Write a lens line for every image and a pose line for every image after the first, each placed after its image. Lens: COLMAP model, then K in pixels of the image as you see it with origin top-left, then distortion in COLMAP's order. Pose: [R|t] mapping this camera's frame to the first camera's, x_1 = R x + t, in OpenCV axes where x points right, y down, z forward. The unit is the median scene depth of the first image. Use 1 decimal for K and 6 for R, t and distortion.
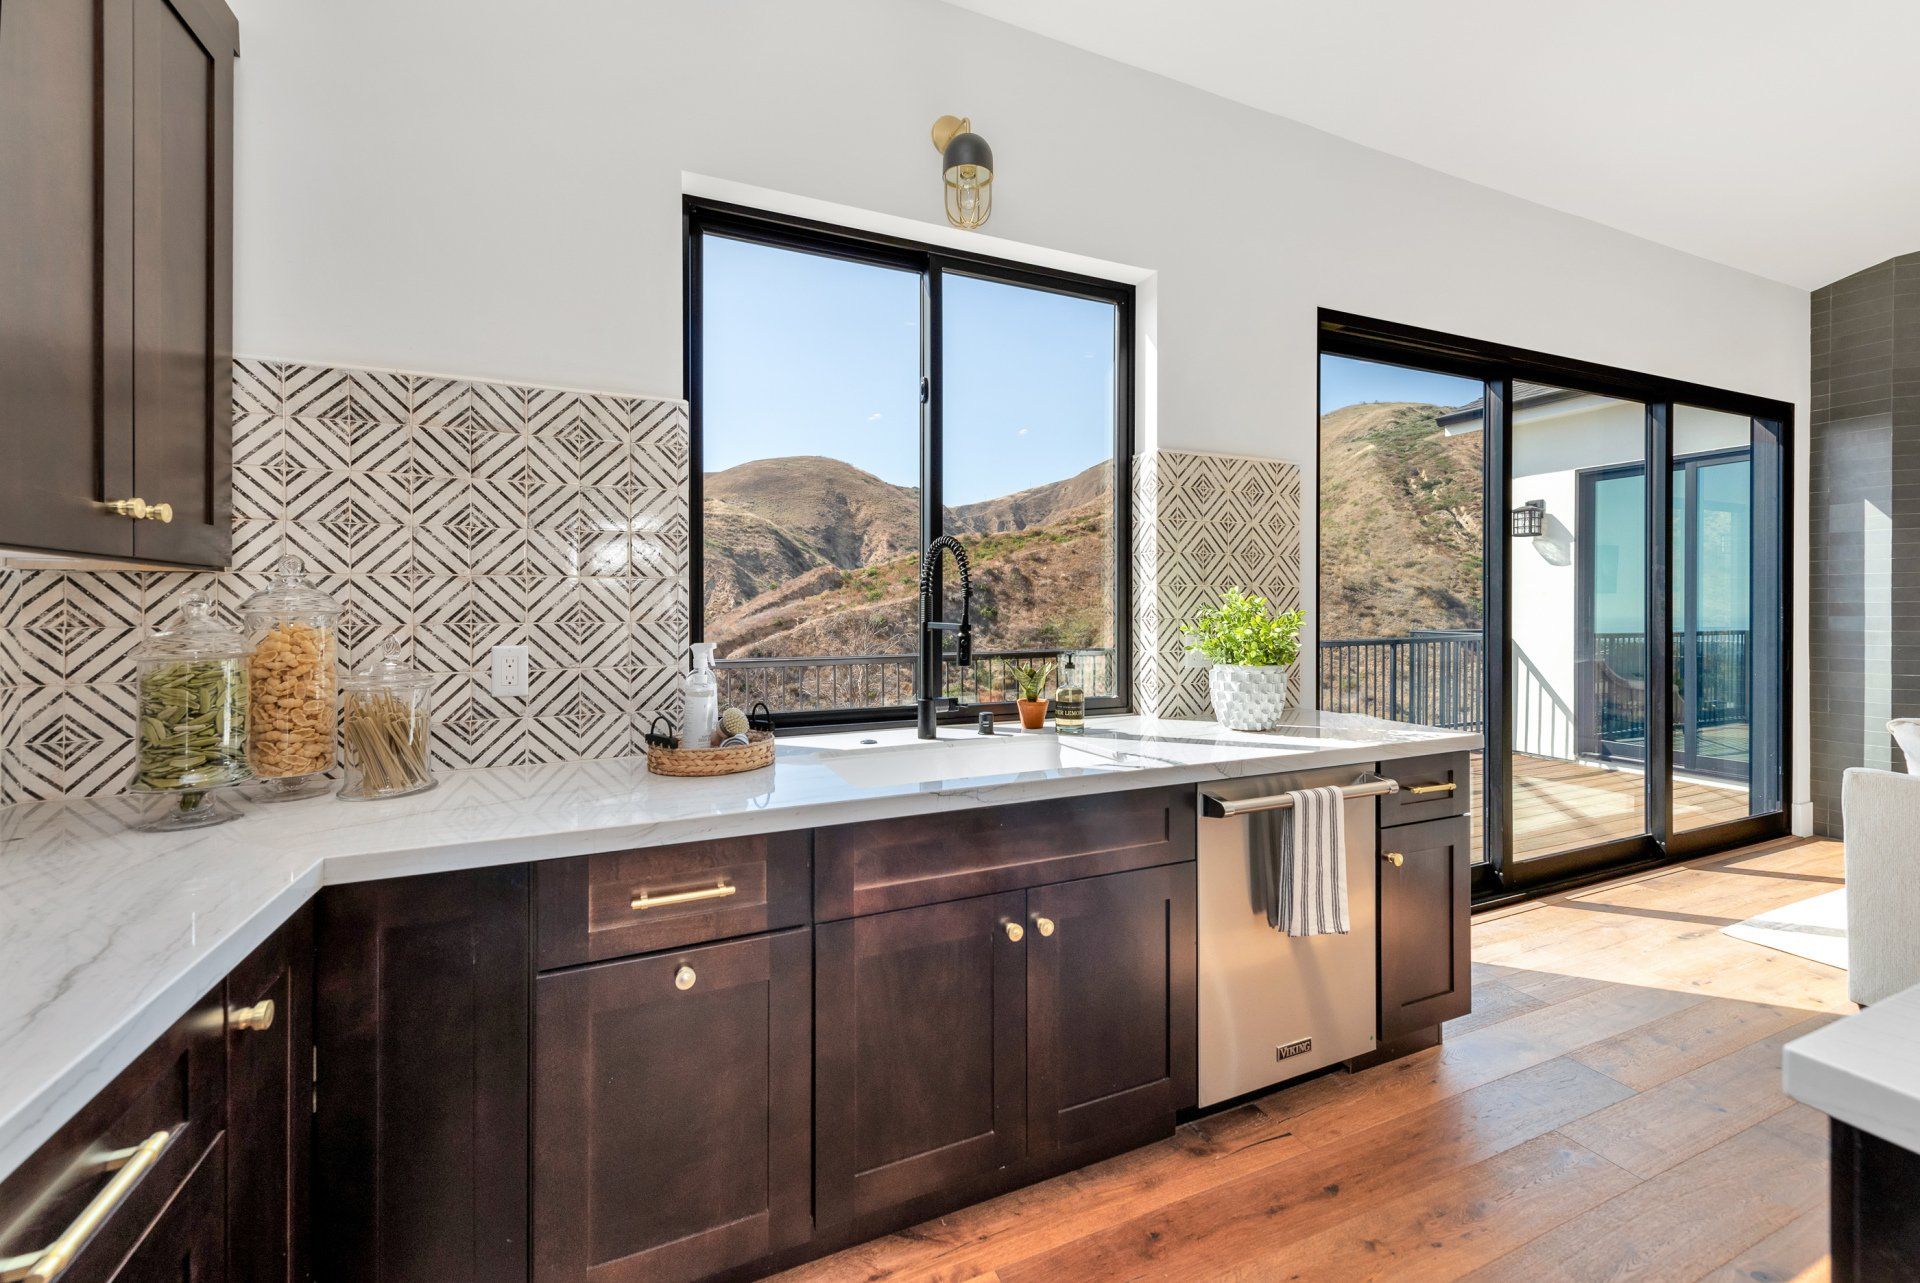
lens RADIAL K [[764.3, 0, 951.6], [0, 764.3, 598.5], [0, 0, 1]] dist [-0.001198, -0.000124]
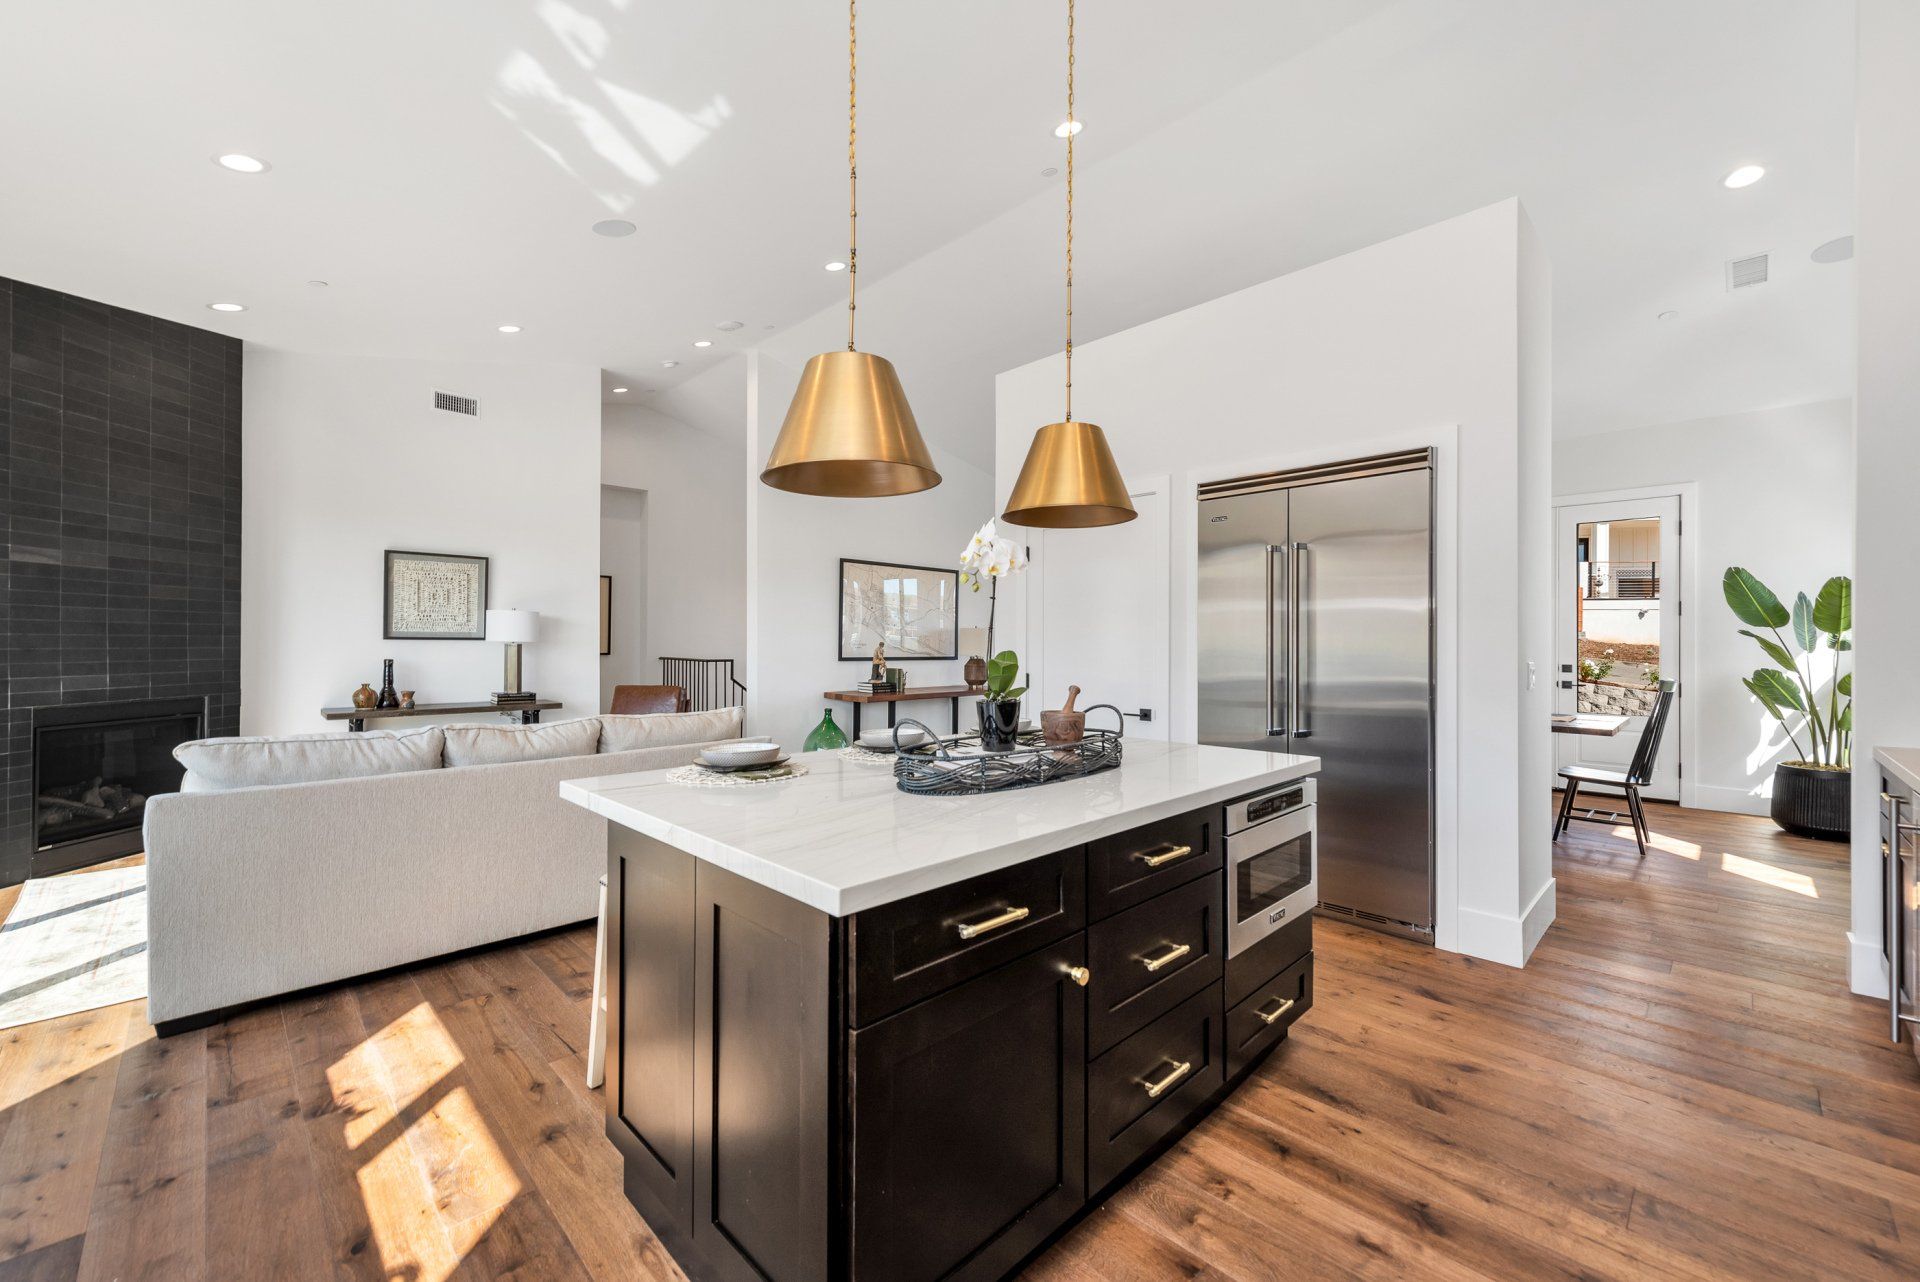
lens RADIAL K [[763.7, 0, 961.5], [0, 763.7, 633.5], [0, 0, 1]] dist [0.000402, 0.000192]
pose [[-0.368558, 0.013526, 0.929506, -0.224532], [-0.015966, 0.999655, -0.020877, 0.008672], [-0.929468, -0.022535, -0.368214, 0.465866]]
